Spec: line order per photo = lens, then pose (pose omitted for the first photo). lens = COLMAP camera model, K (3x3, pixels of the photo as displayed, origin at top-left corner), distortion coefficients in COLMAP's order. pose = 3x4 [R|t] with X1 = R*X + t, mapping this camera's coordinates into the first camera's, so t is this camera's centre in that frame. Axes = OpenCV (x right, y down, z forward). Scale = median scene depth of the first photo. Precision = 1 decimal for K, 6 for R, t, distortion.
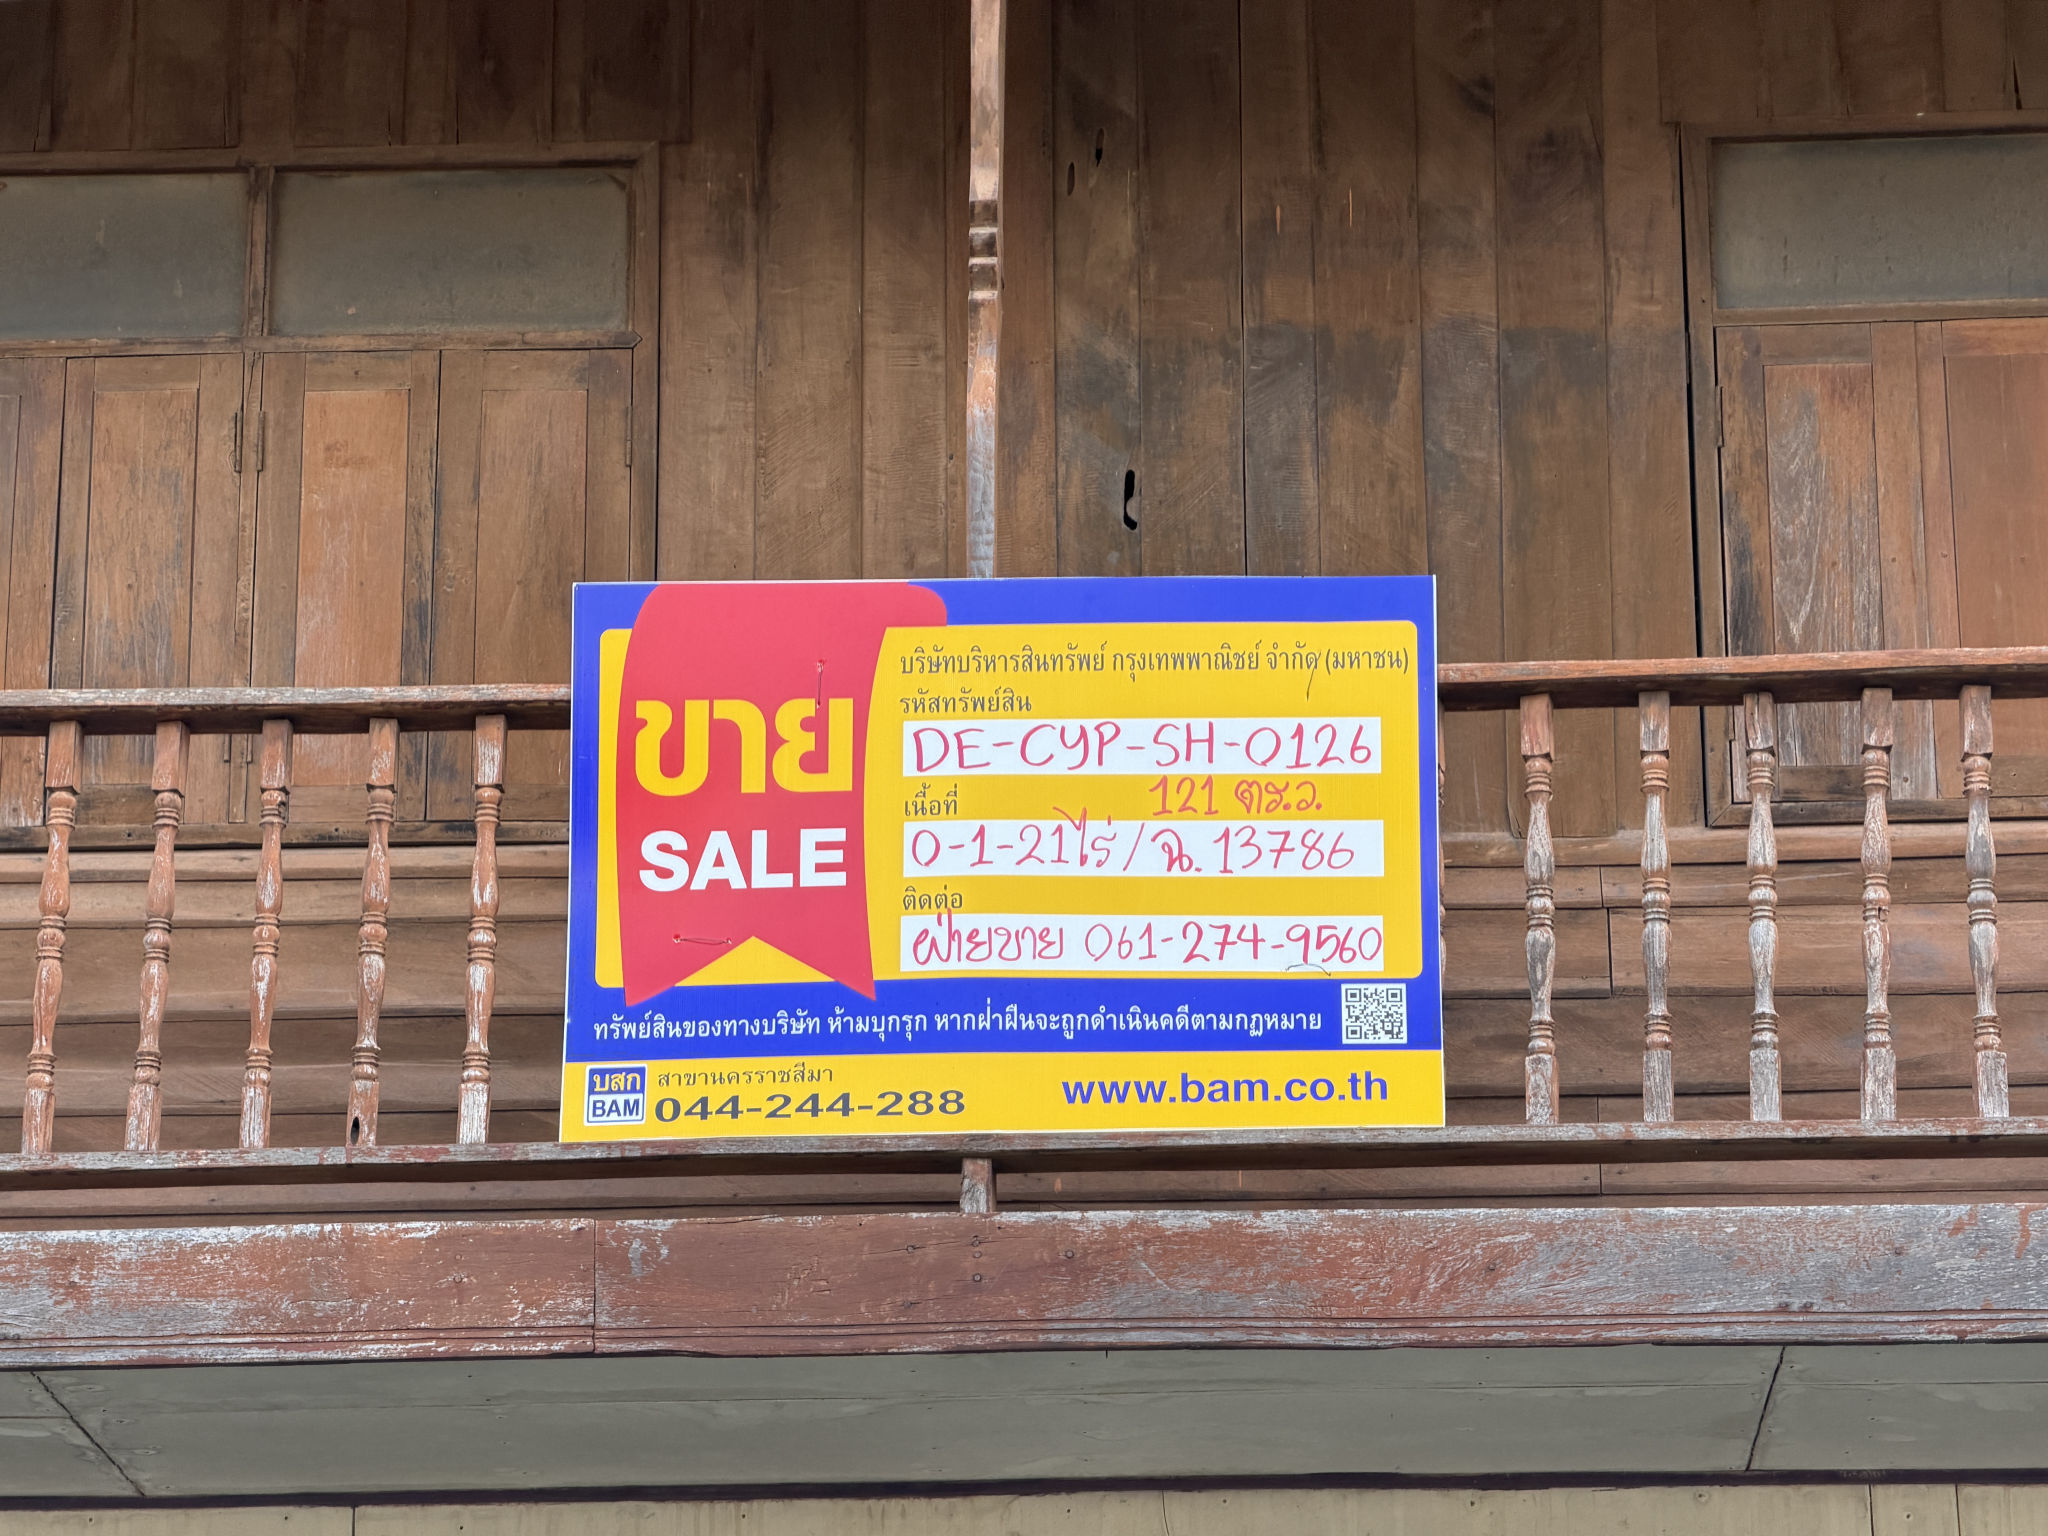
lens RADIAL K [[6169.3, 0, 1024.0], [0, 6169.3, 768.0], [0, 0, 1]] dist [0.153715, 0.056428]
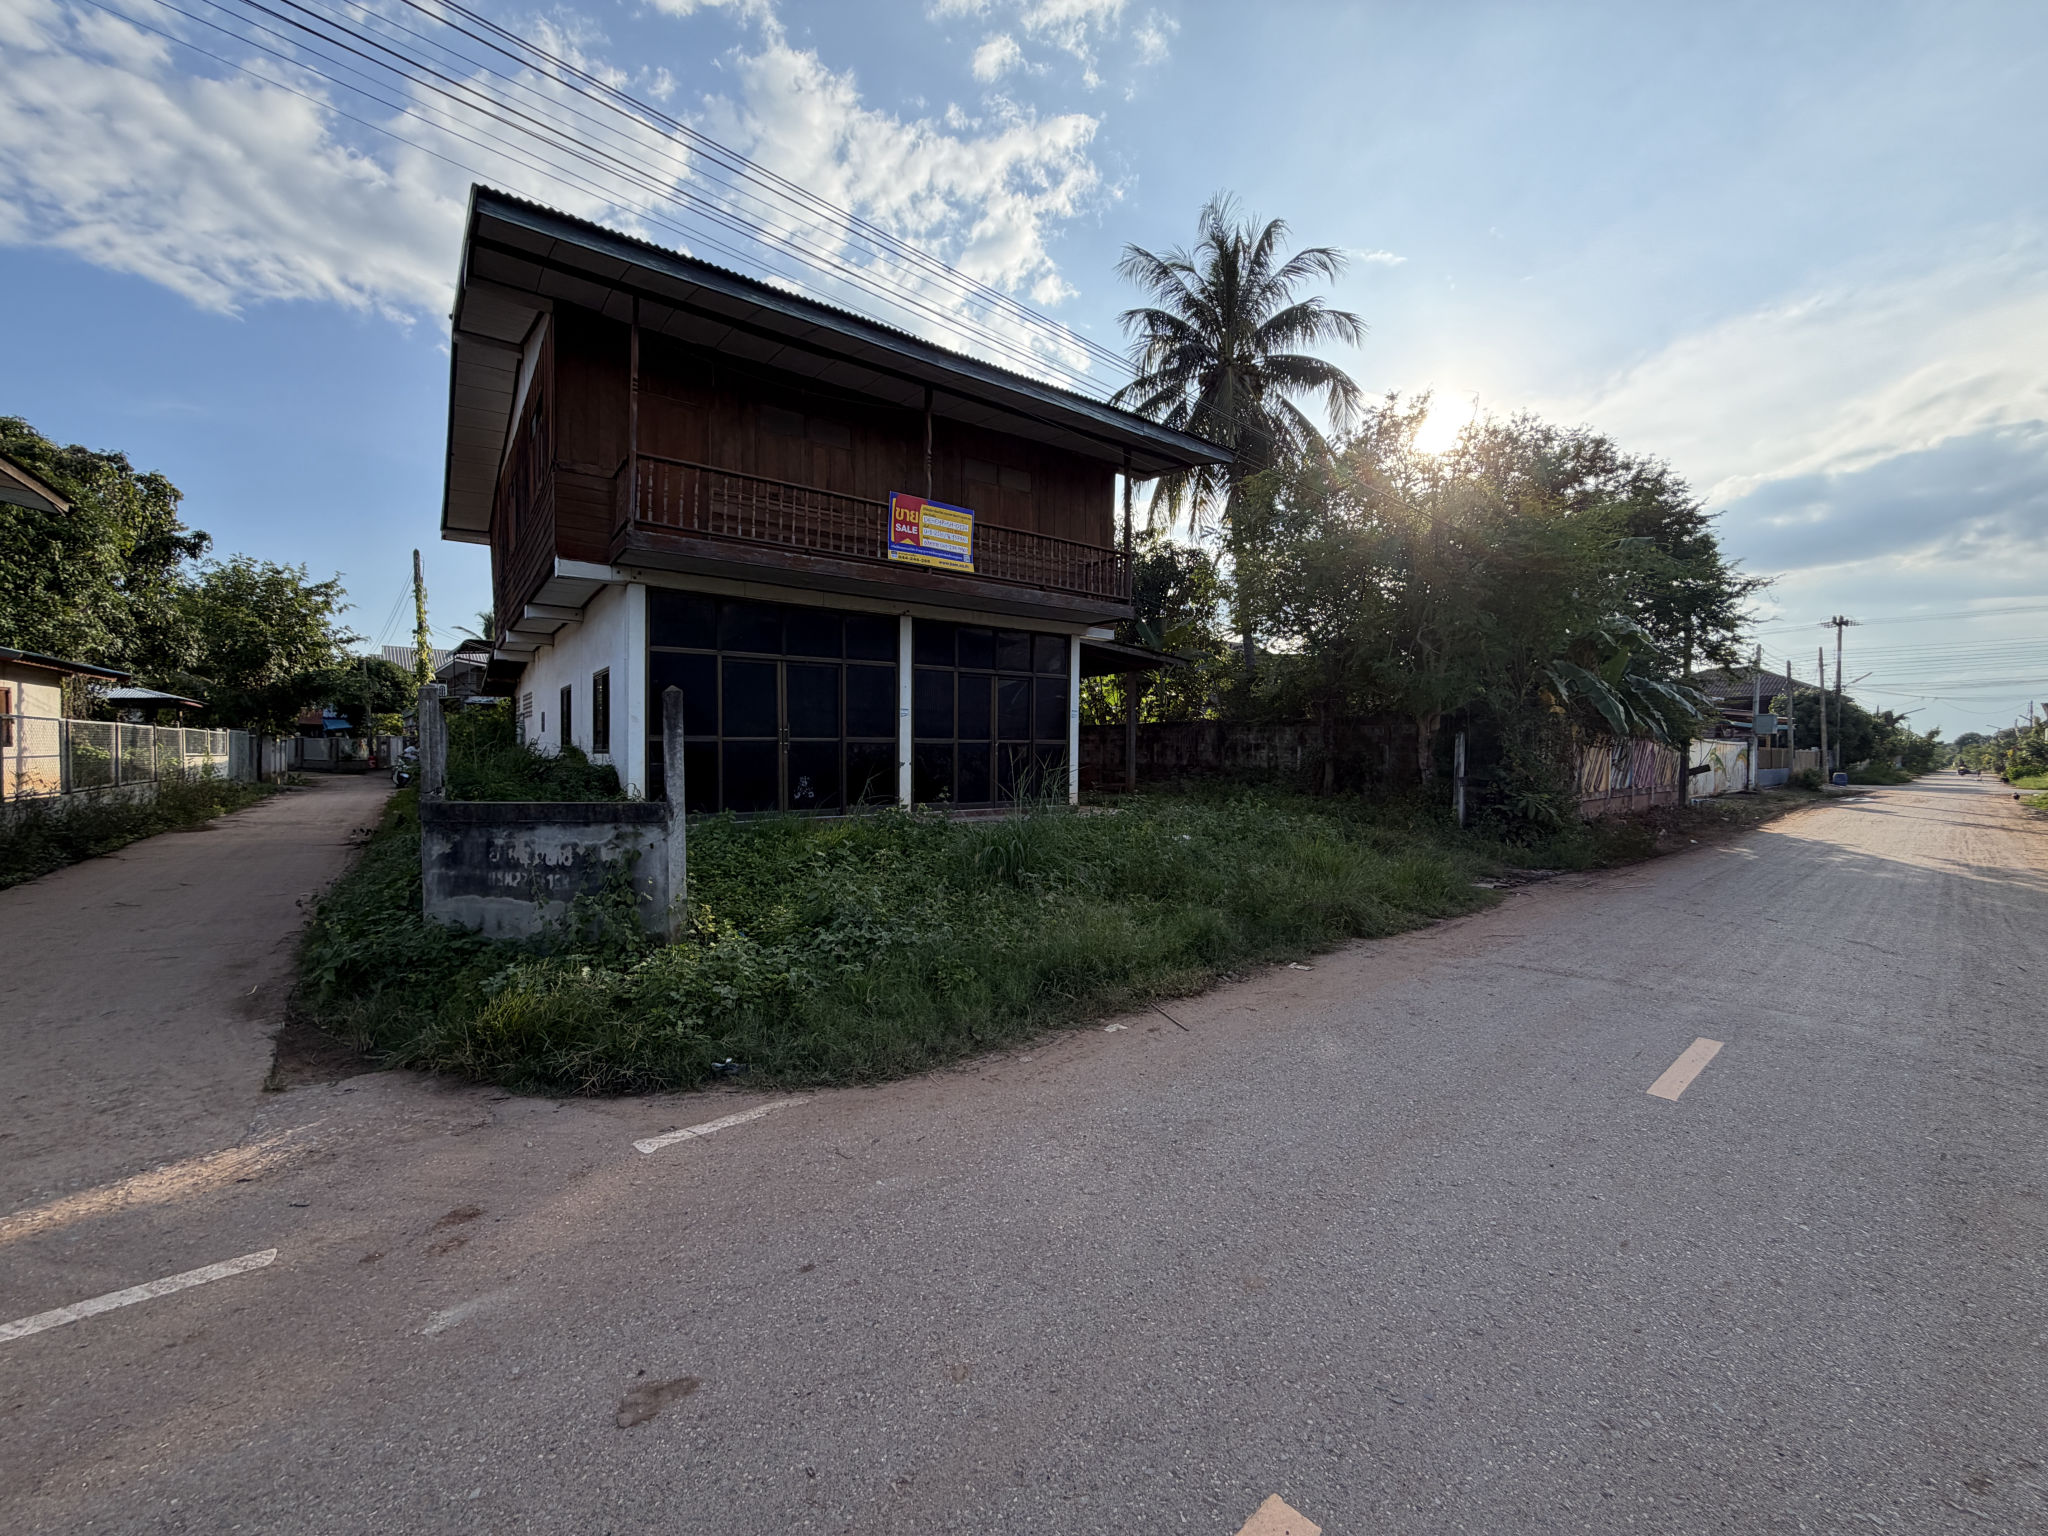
lens RADIAL K [[819.7, 0, 1020.5], [0, 819.7, 765.2], [0, 0, 1]] dist [-0.000917, 0.000199]
pose [[0.780687, -0.000899, 0.624922, -0.649088], [-0.202830, 0.945496, 0.254747, 0.002896], [-0.591091, -0.325631, 0.737954, -0.071250]]
